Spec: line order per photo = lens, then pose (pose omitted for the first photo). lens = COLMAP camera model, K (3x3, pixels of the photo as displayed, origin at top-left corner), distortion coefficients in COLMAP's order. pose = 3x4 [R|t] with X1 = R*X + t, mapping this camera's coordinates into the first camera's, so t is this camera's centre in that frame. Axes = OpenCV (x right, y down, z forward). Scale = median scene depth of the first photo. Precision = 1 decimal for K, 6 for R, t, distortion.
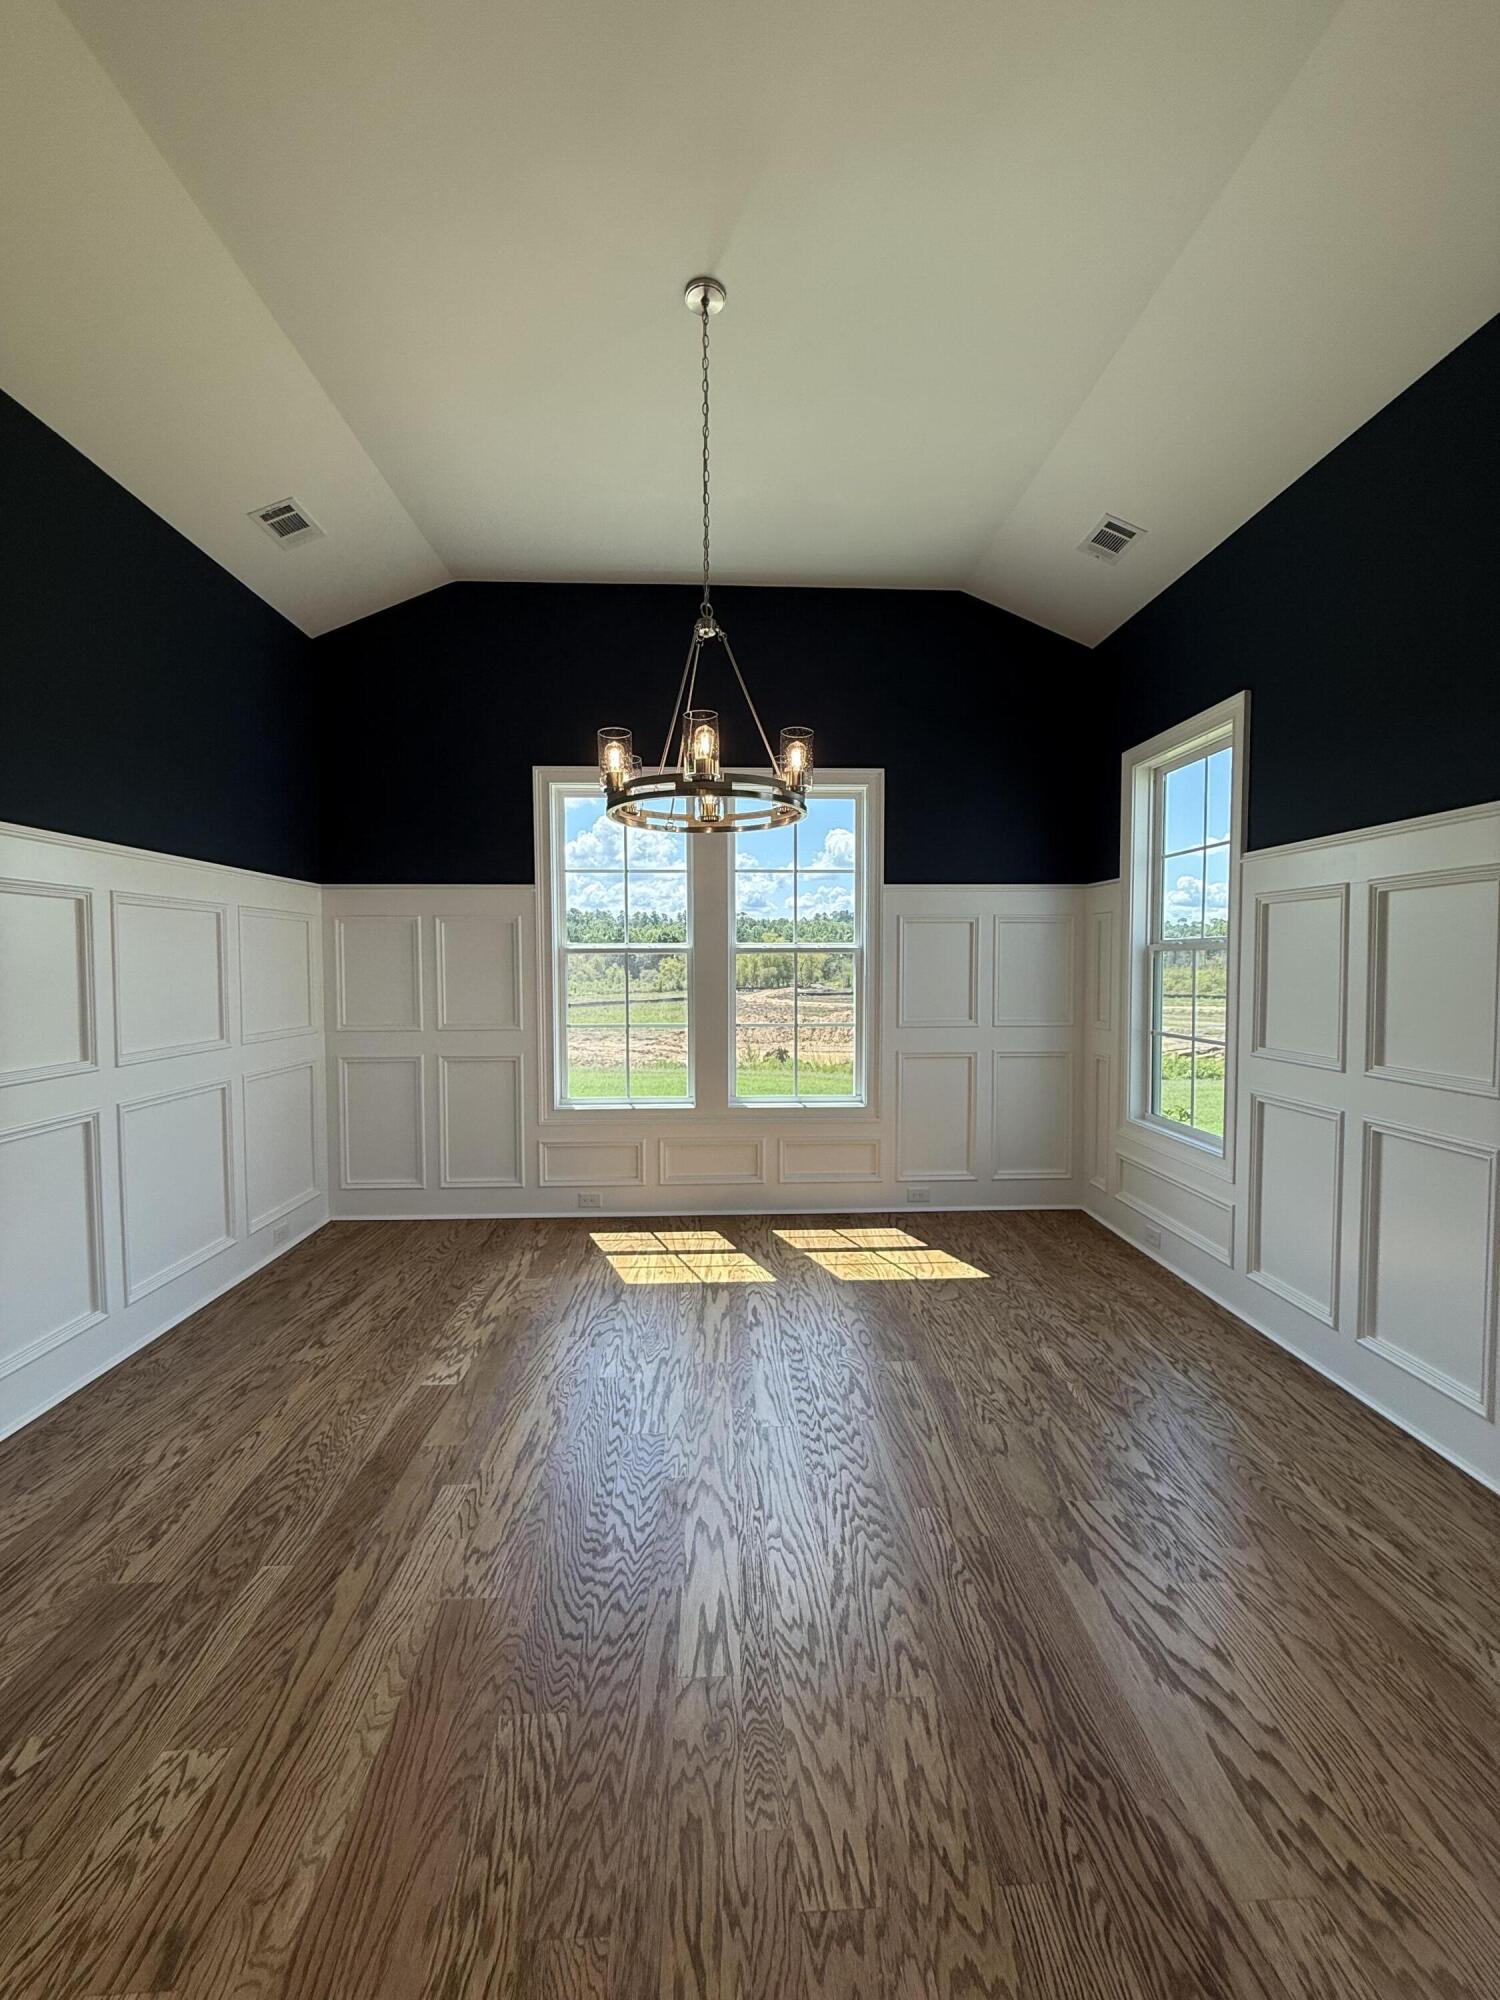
lens RADIAL K [[800.8, 0, 744.4], [0, 800.8, 990.9], [0, 0, 1]] dist [-0.000453, 0.000366]
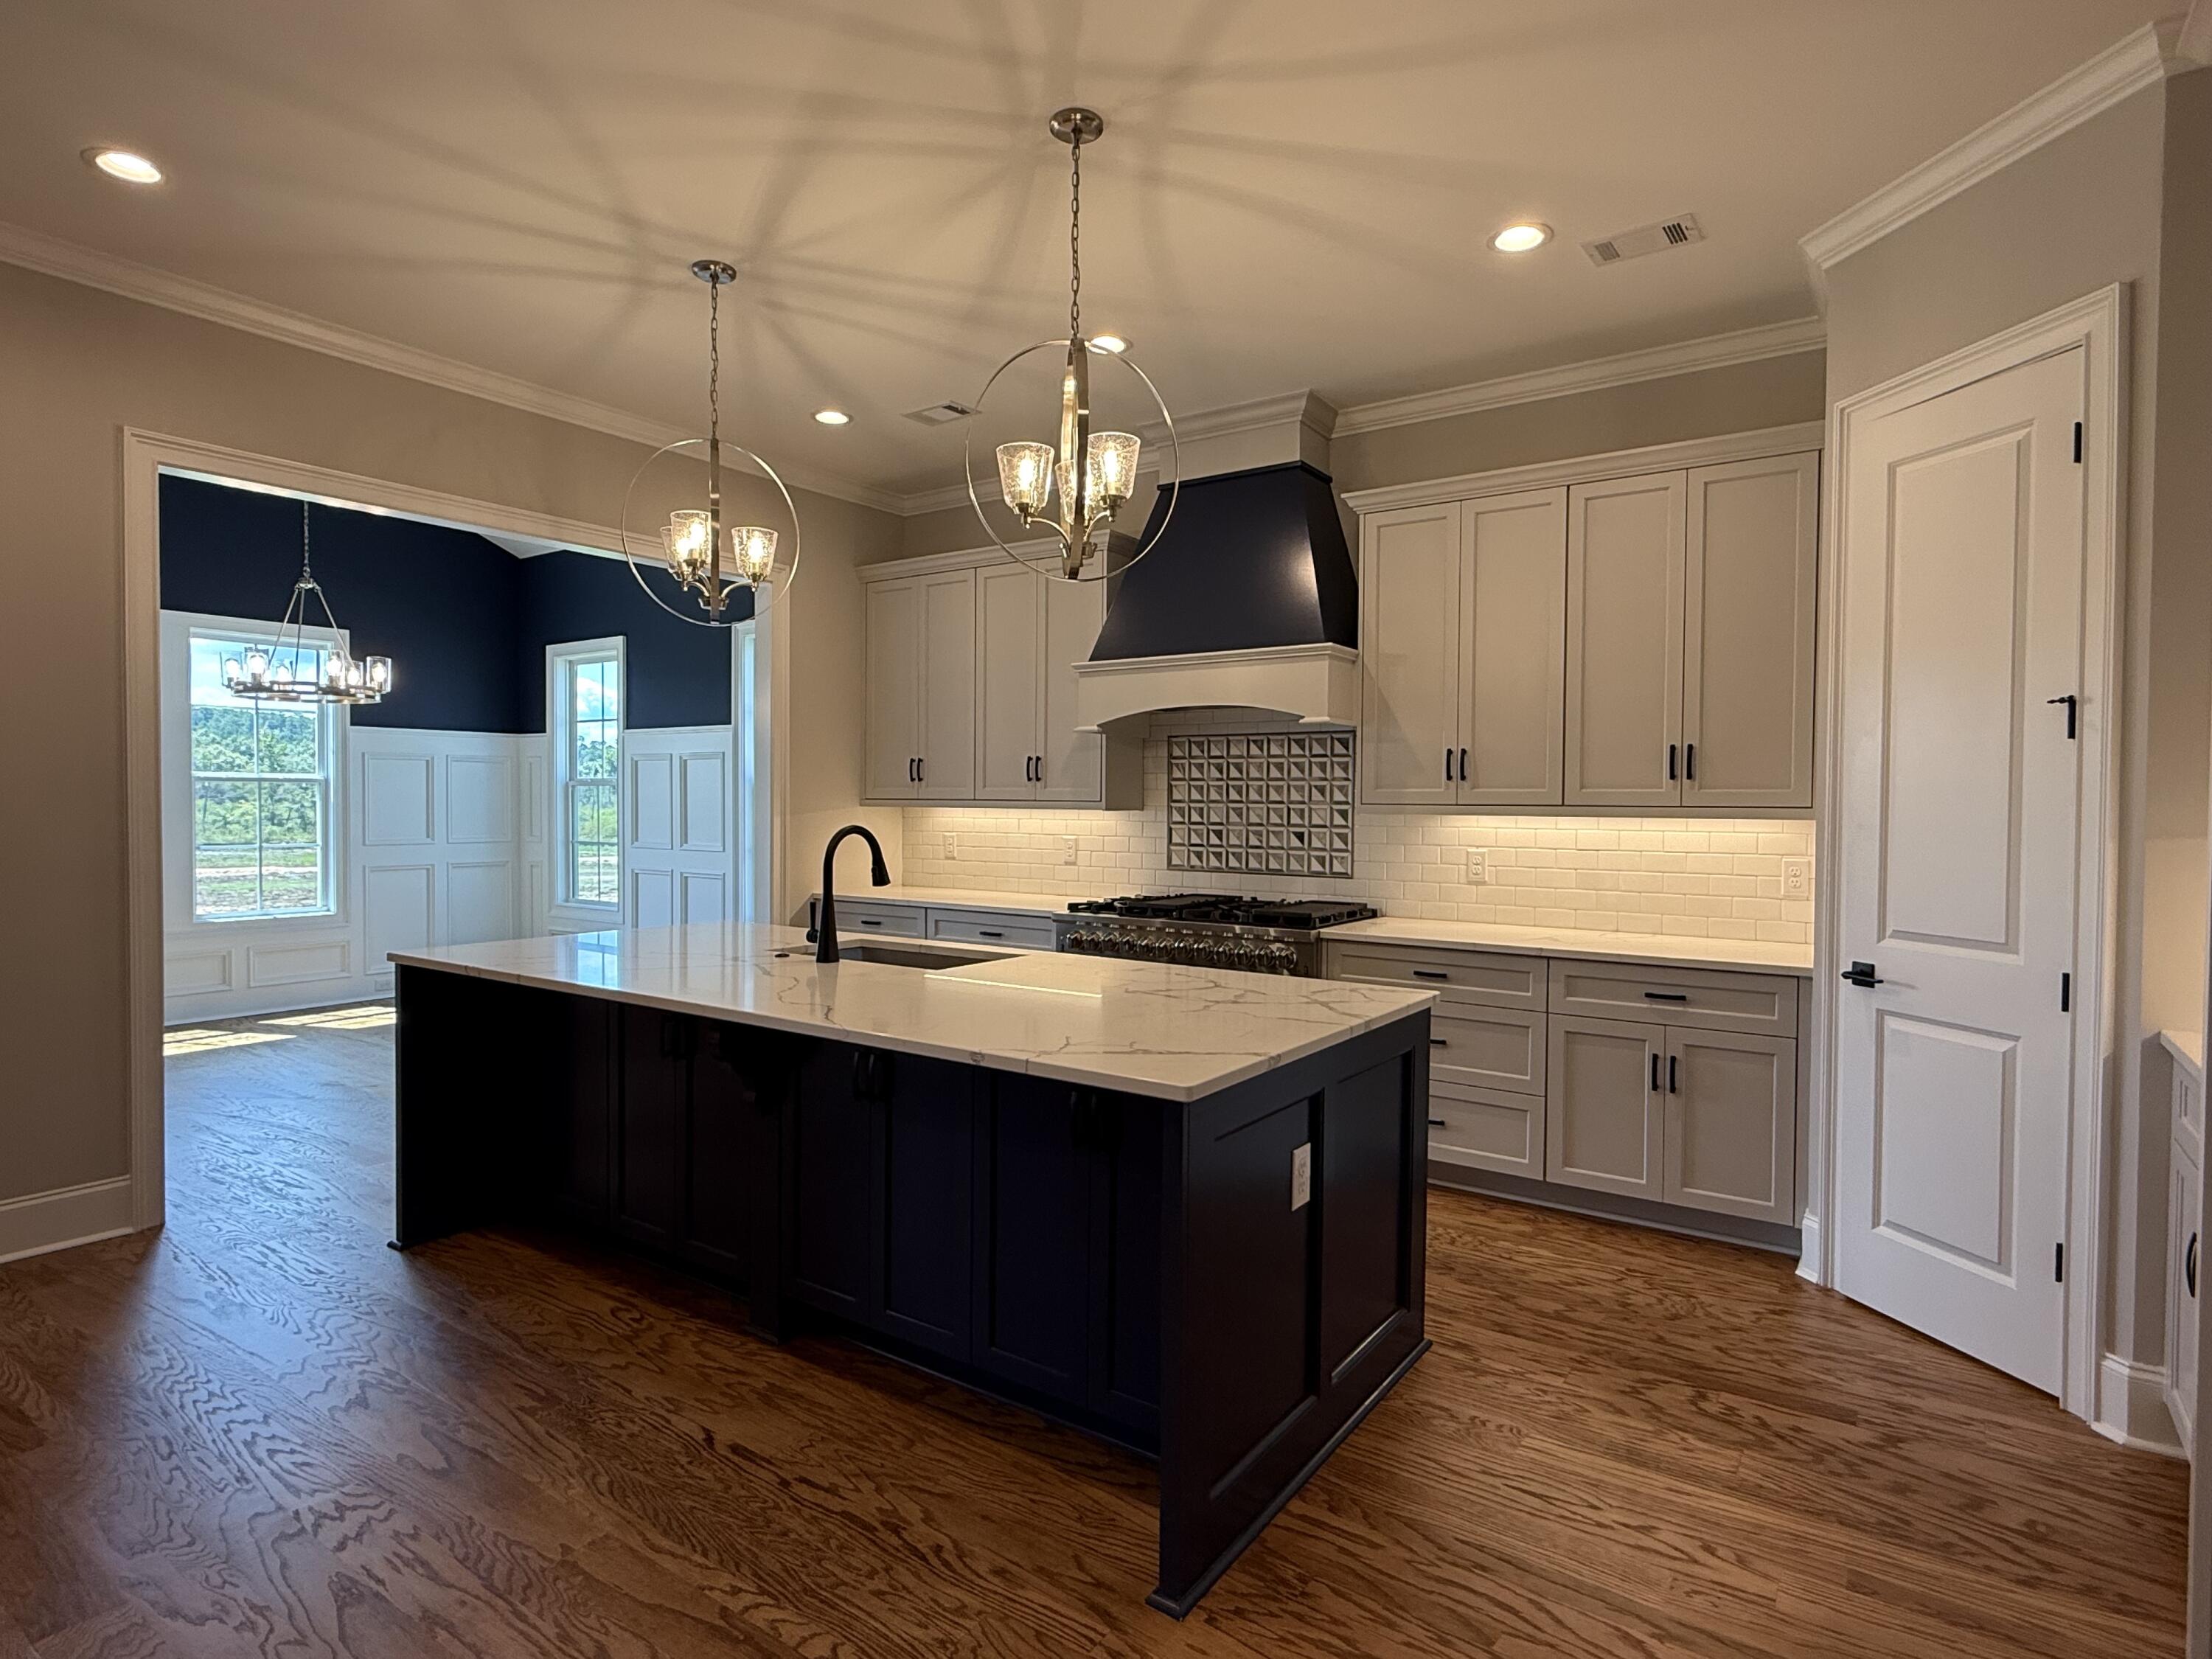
lens RADIAL K [[1161.5, 0, 1113.0], [0, 1161.5, 831.0], [0, 0, 1]] dist [0.001561, -0.001703]
pose [[0.598074, -0.016477, 0.801272, -0.534009], [0.021809, 0.999753, 0.004281, 0.040721], [-0.801144, 0.014915, 0.598285, -0.944230]]
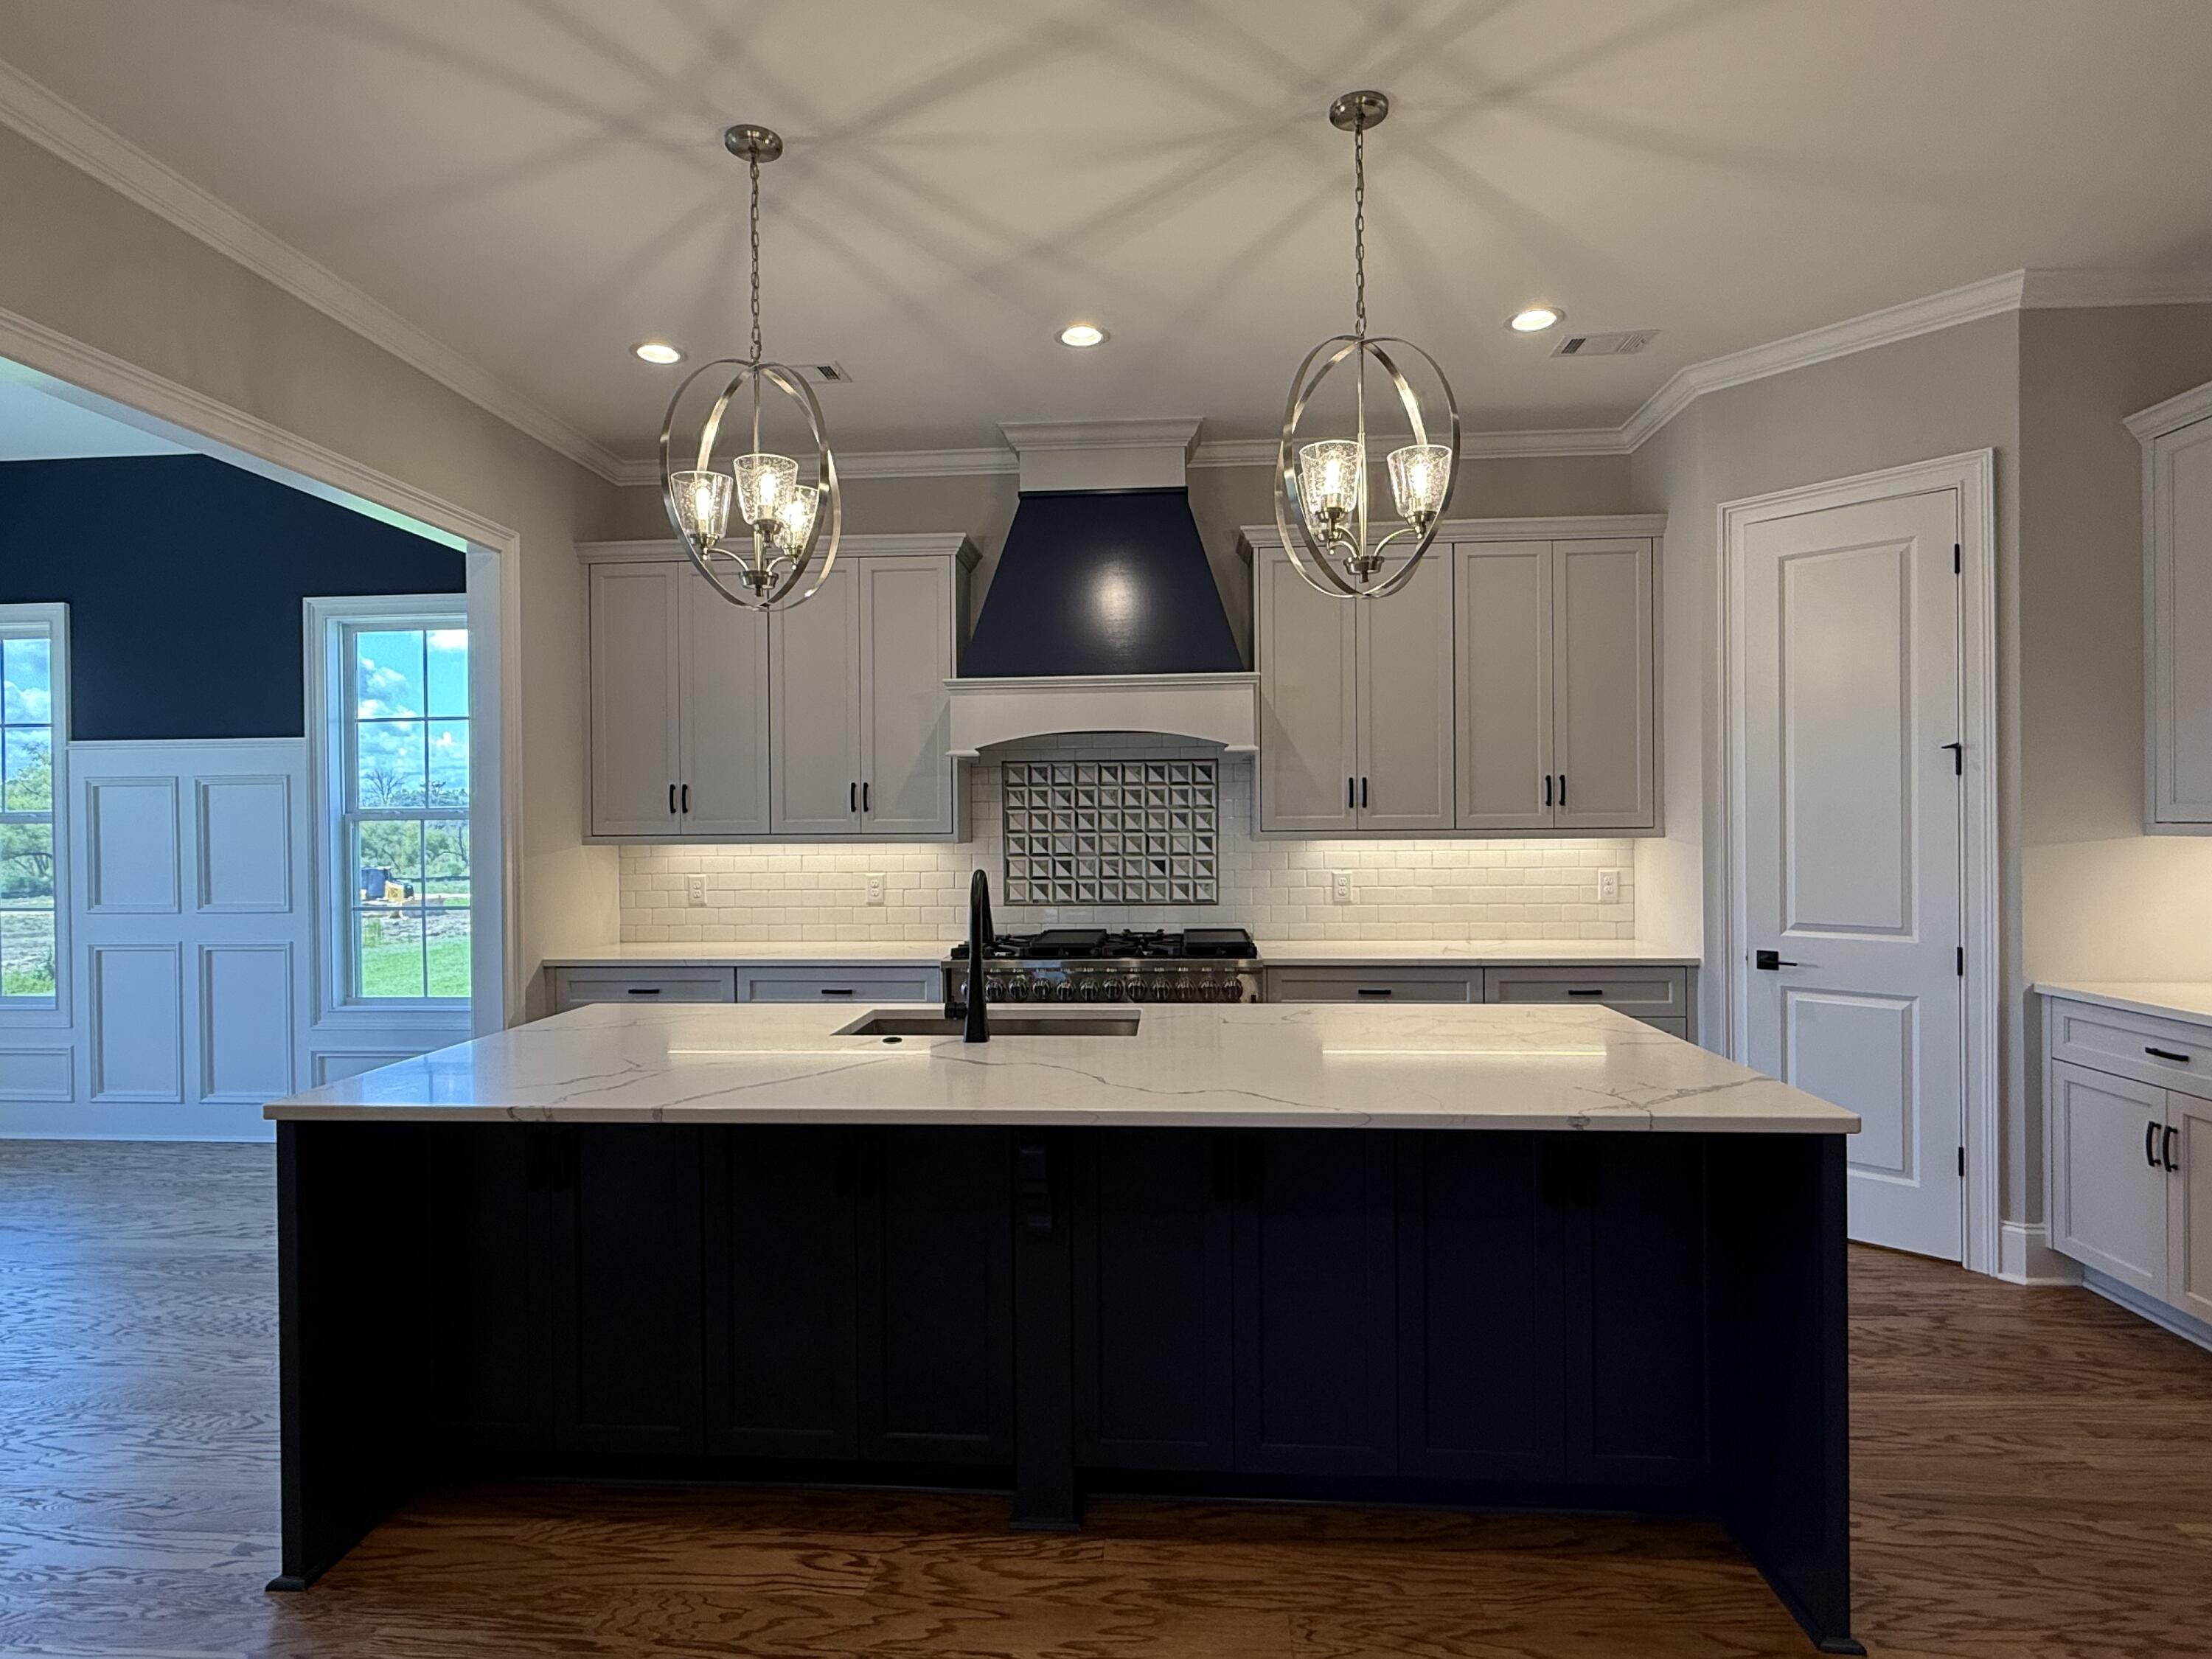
lens RADIAL K [[1161.5, 0, 1095.2], [0, 1161.5, 834.0], [0, 0, 1]] dist [0.001561, -0.001703]
pose [[0.111930, -0.009217, 0.993673, -0.635795], [0.045474, 0.998957, 0.004143, 0.017486], [-0.992675, 0.044722, 0.112233, -0.476516]]
